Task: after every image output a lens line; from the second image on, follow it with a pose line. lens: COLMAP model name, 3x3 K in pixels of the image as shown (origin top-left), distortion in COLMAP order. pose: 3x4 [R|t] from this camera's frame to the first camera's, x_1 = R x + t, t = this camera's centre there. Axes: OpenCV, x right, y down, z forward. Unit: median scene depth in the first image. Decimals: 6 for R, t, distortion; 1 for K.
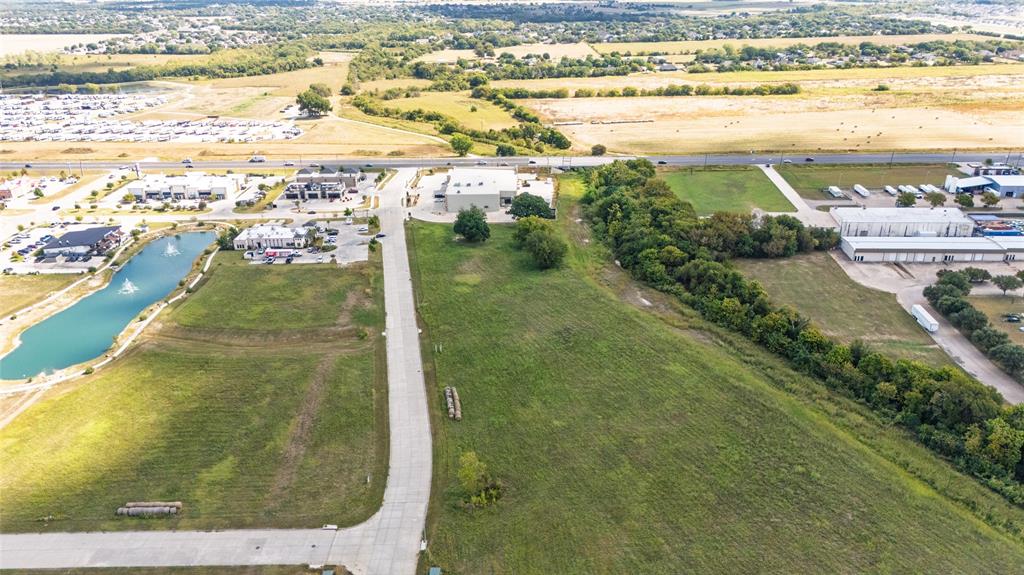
lens RADIAL K [[753.1, 0, 512.8], [0, 753.1, 289.8], [0, 0, 1]] dist [0.067875, -0.065495]
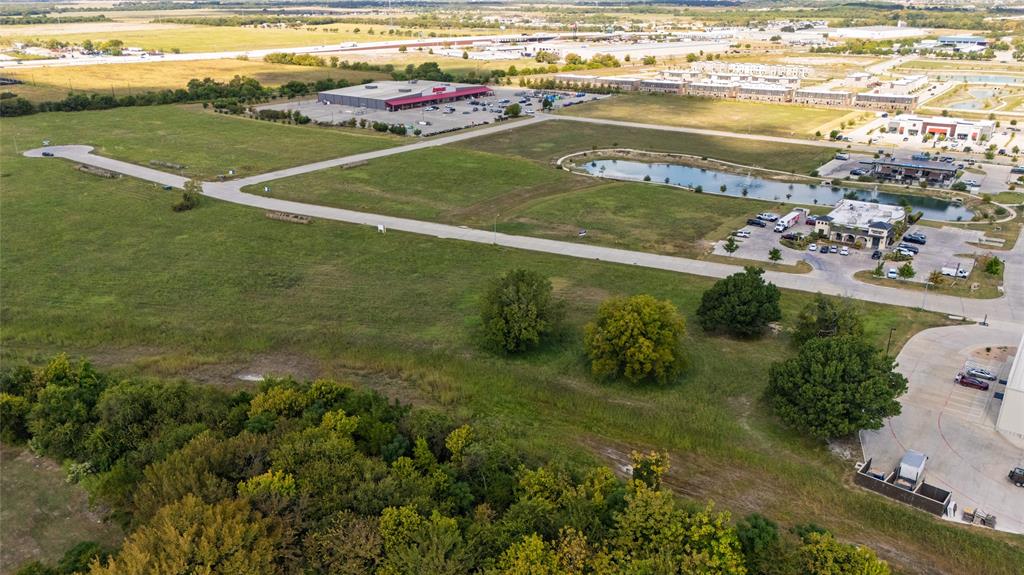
lens RADIAL K [[753.1, 0, 513.2], [0, 753.1, 283.8], [0, 0, 1]] dist [0.067875, -0.065495]
pose [[-0.598414, 0.303936, -0.741299, 0.359656], [-0.295528, 0.776269, 0.556838, -0.304991], [0.744691, 0.552294, -0.374709, 1.074619]]
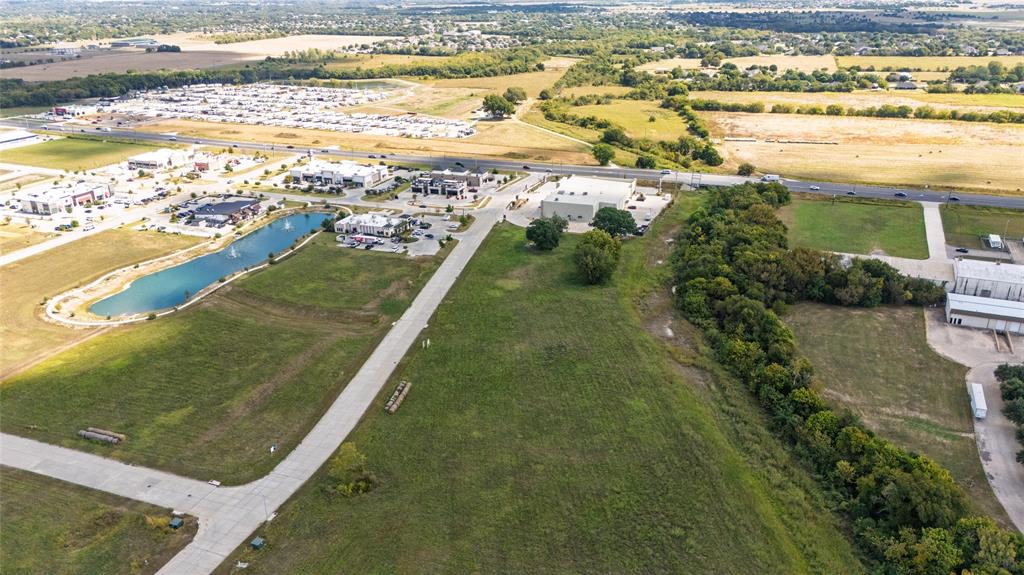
lens RADIAL K [[753.1, 0, 513.0], [0, 753.1, 290.2], [0, 0, 1]] dist [0.067875, -0.065495]
pose [[0.938890, 0.131773, -0.317997, 0.239486], [-0.134113, 0.990858, 0.014625, -0.019754], [0.317017, 0.028916, 0.947979, 0.039253]]
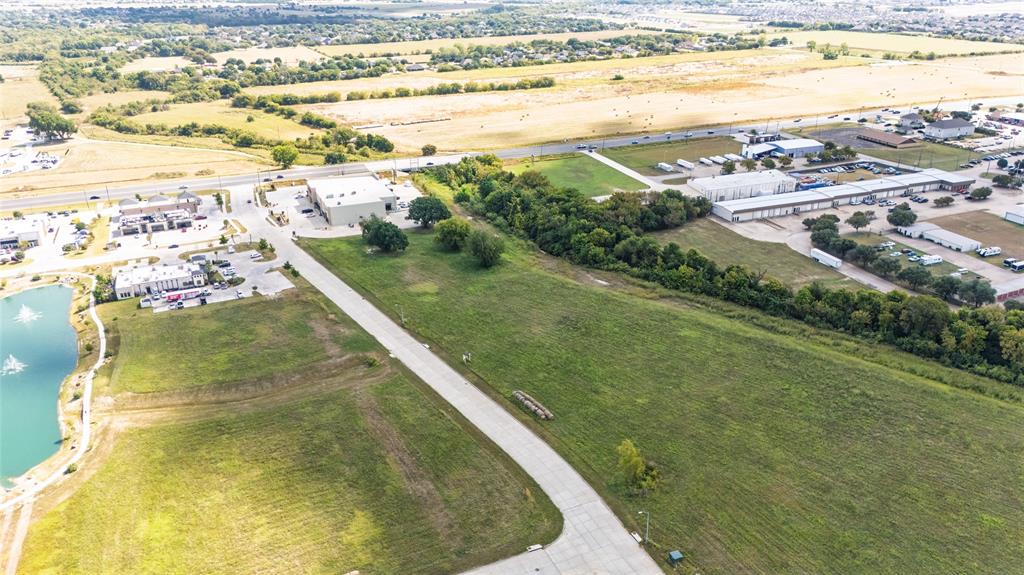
lens RADIAL K [[753.1, 0, 512.4], [0, 753.1, 289.8], [0, 0, 1]] dist [0.067875, -0.065495]
pose [[0.912421, -0.155771, 0.378450, -0.285714], [0.156854, 0.987220, 0.028177, -0.019215], [-0.378002, 0.033652, 0.925193, 0.058426]]
